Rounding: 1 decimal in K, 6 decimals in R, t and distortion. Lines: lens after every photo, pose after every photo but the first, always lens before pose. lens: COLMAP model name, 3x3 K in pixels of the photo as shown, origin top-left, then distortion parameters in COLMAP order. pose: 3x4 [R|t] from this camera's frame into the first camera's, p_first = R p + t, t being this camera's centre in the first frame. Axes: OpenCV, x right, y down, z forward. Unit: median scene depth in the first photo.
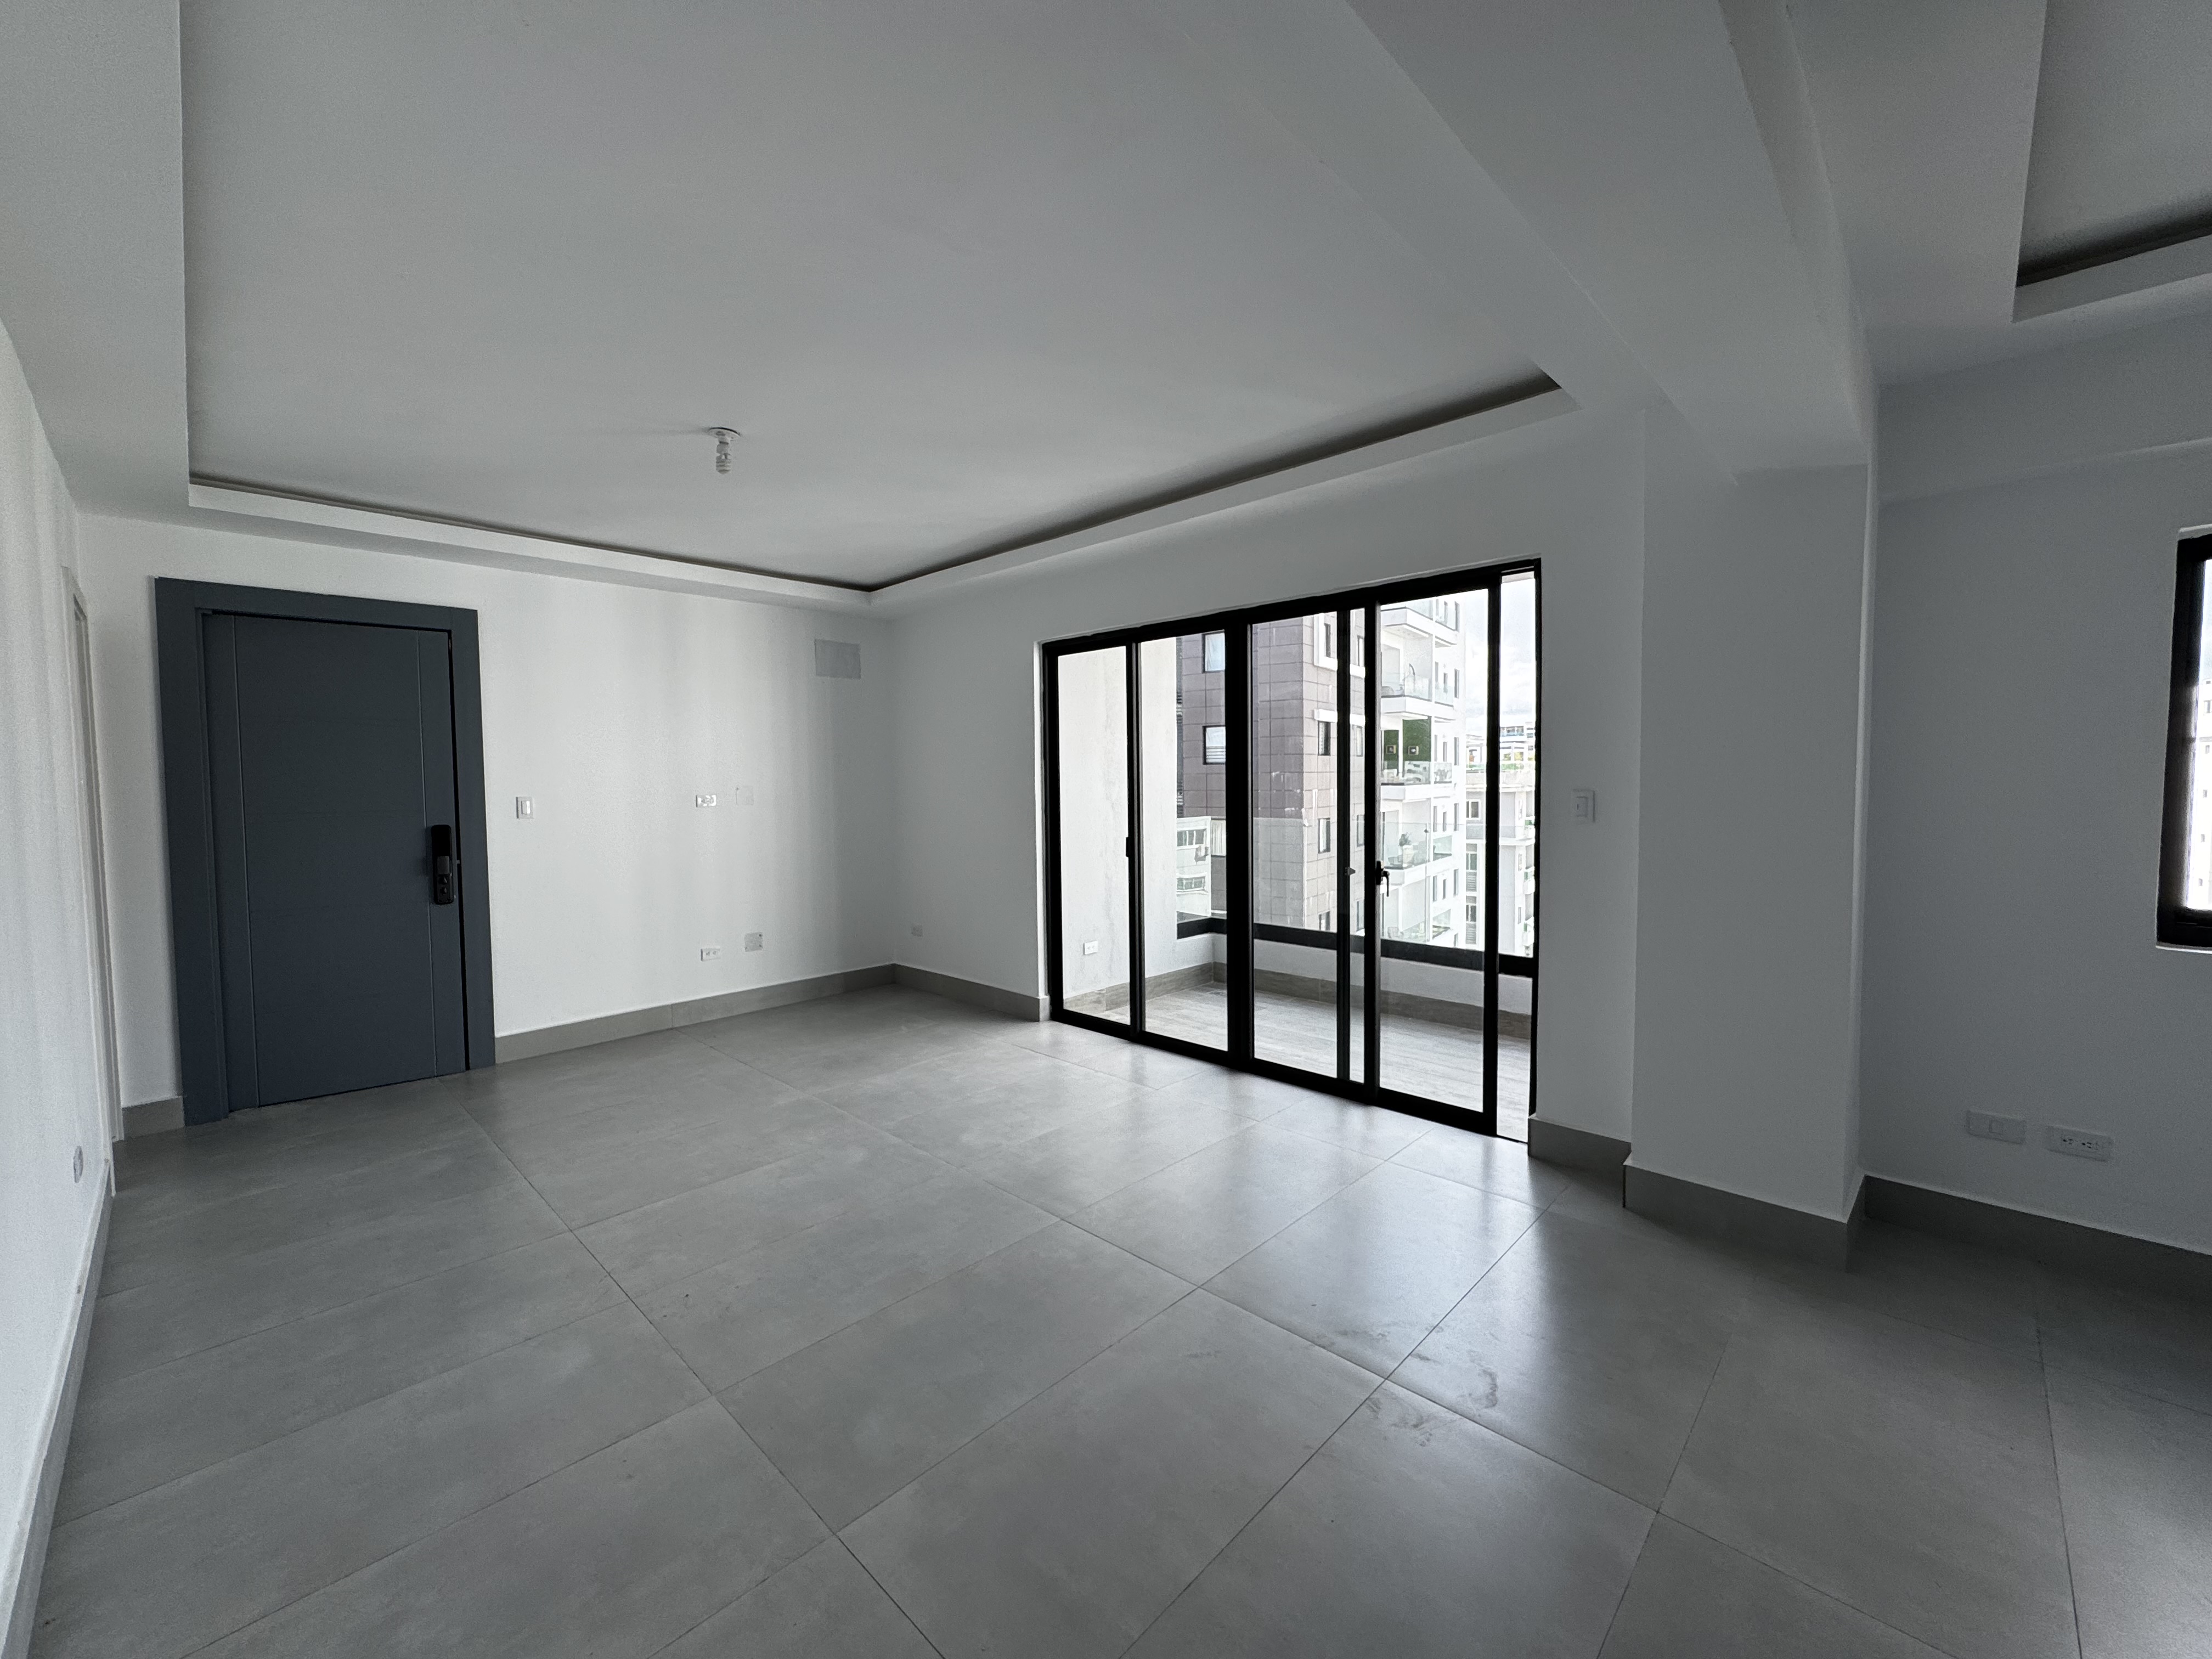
lens RADIAL K [[885.6, 0, 1106.1], [0, 885.6, 829.7], [0, 0, 1]] dist [0.001222, 0.000043]
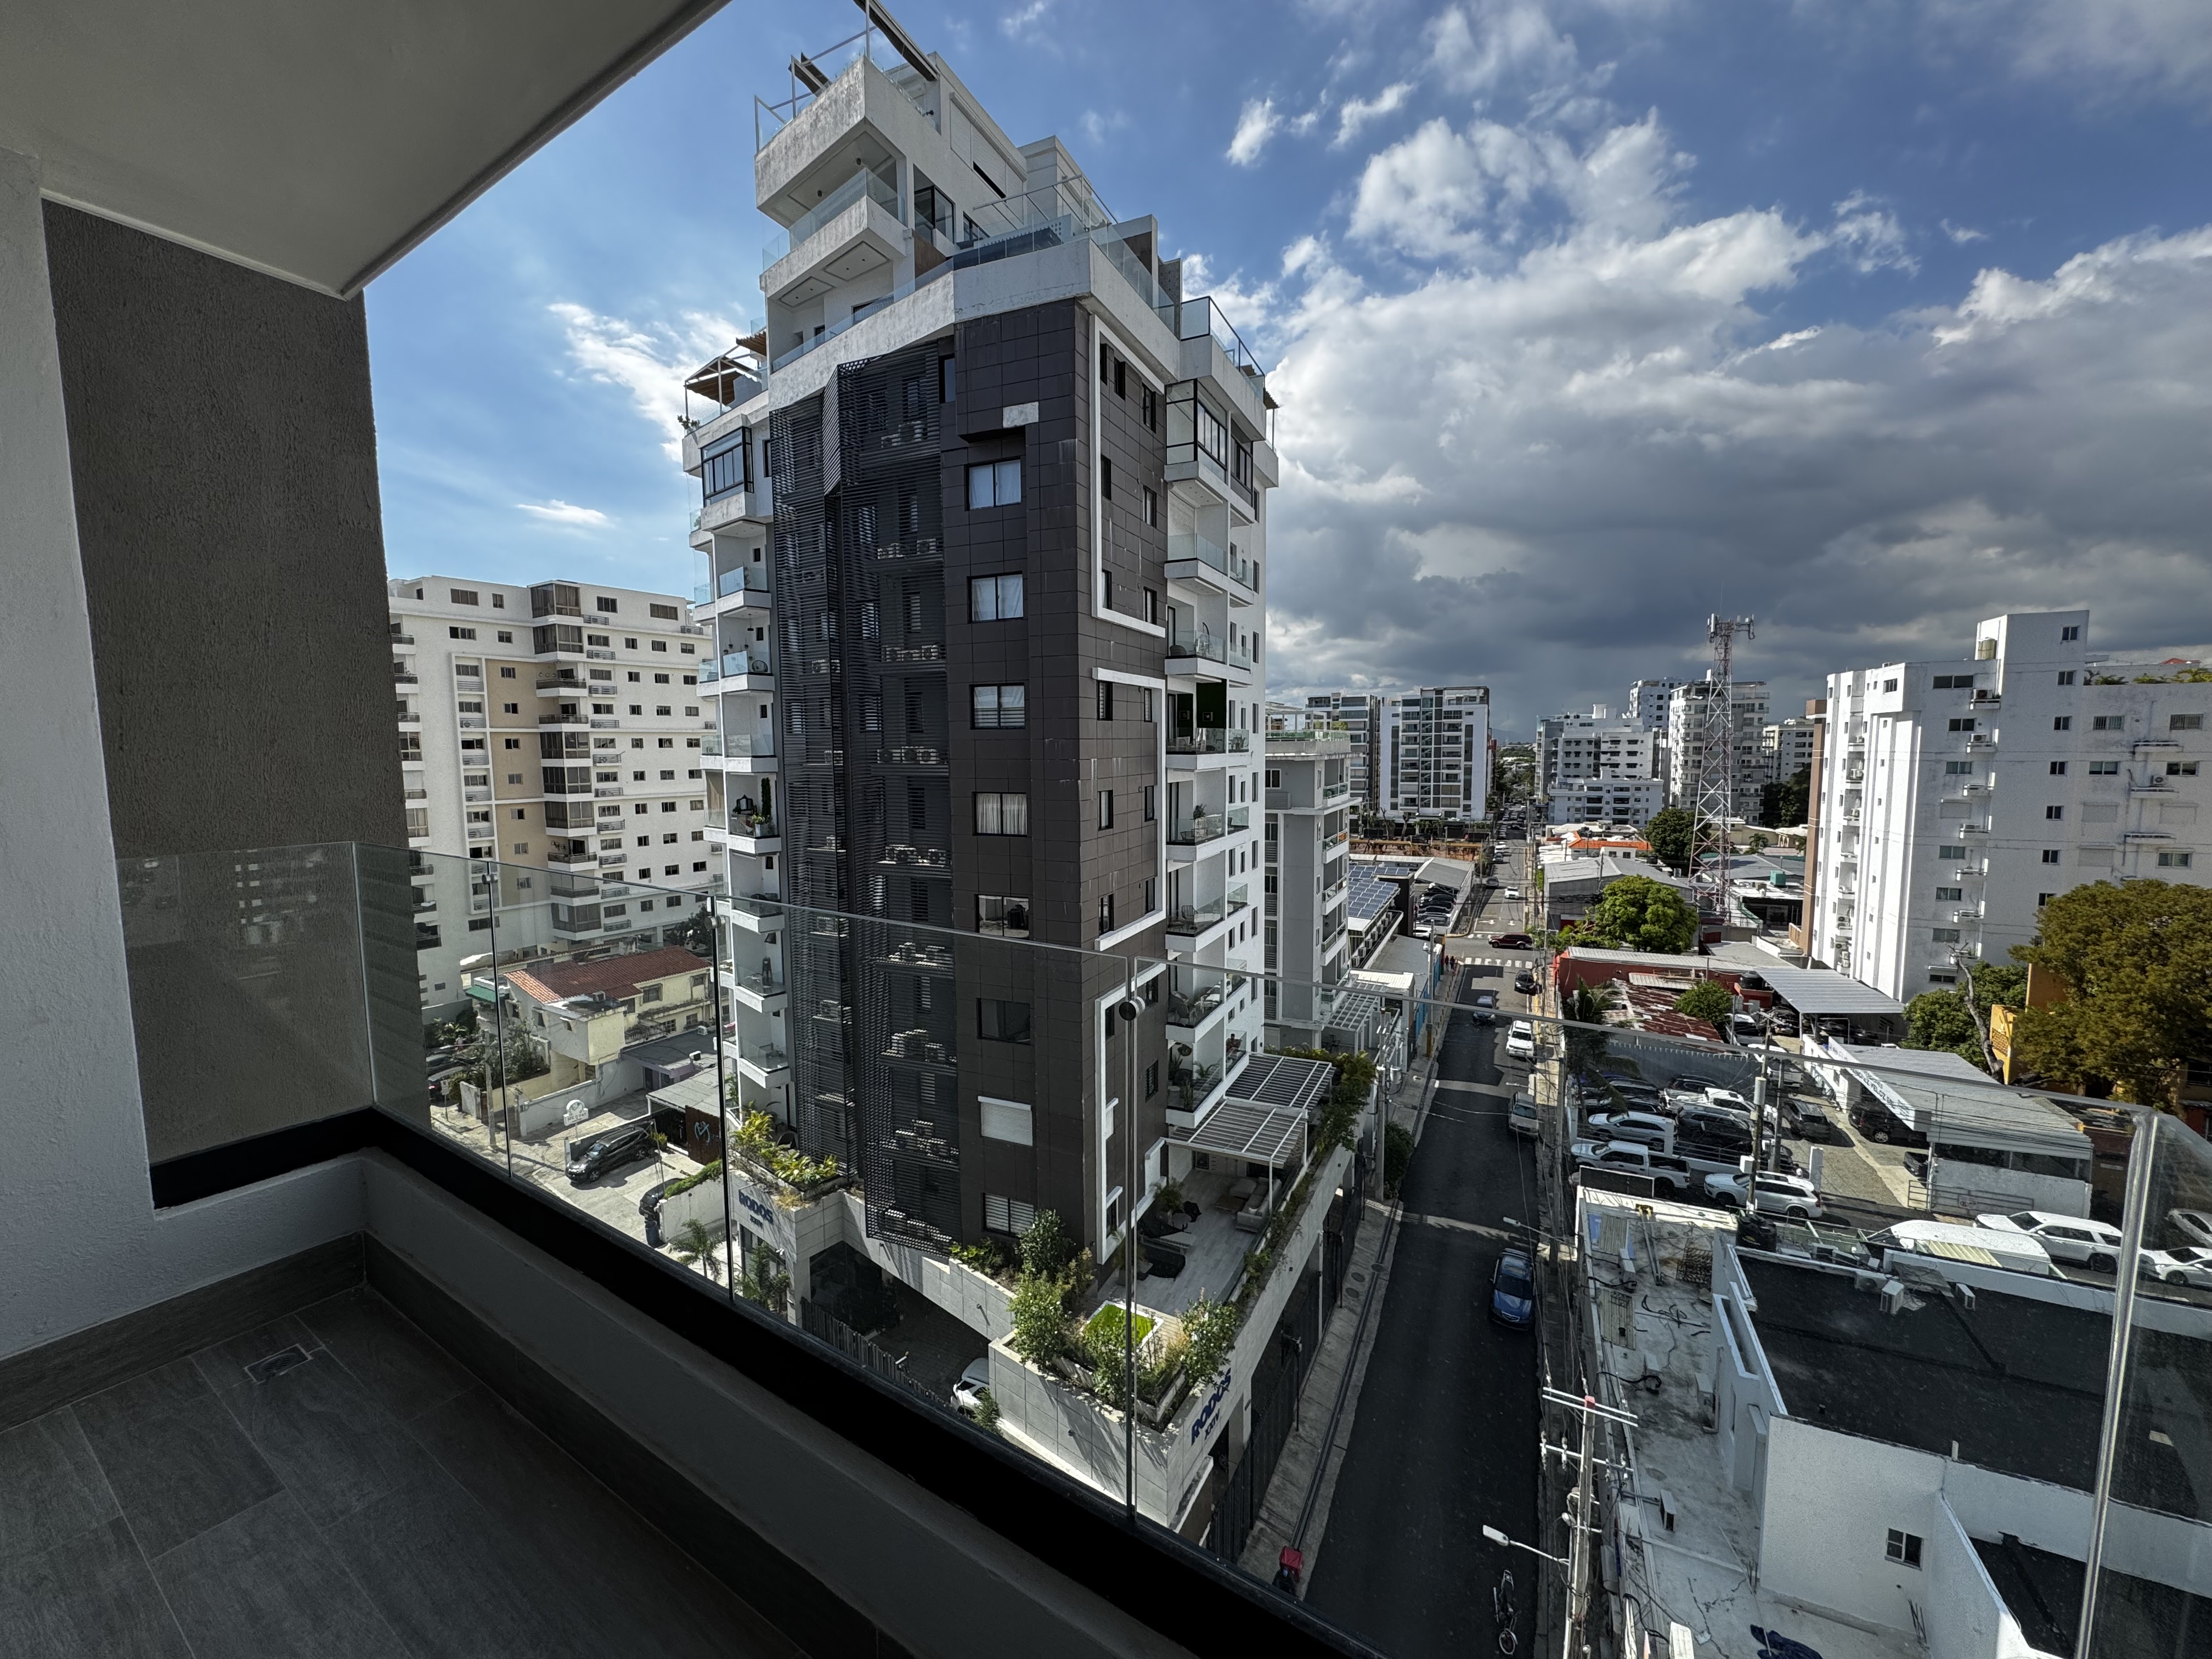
lens RADIAL K [[885.6, 0, 1109.1], [0, 885.6, 827.6], [0, 0, 1]] dist [0.001222, 0.000043]
pose [[0.981218, -0.014006, 0.192393, 0.061746], [0.007359, 0.999353, 0.035217, -0.005714], [-0.192762, -0.033140, 0.980686, 0.097882]]
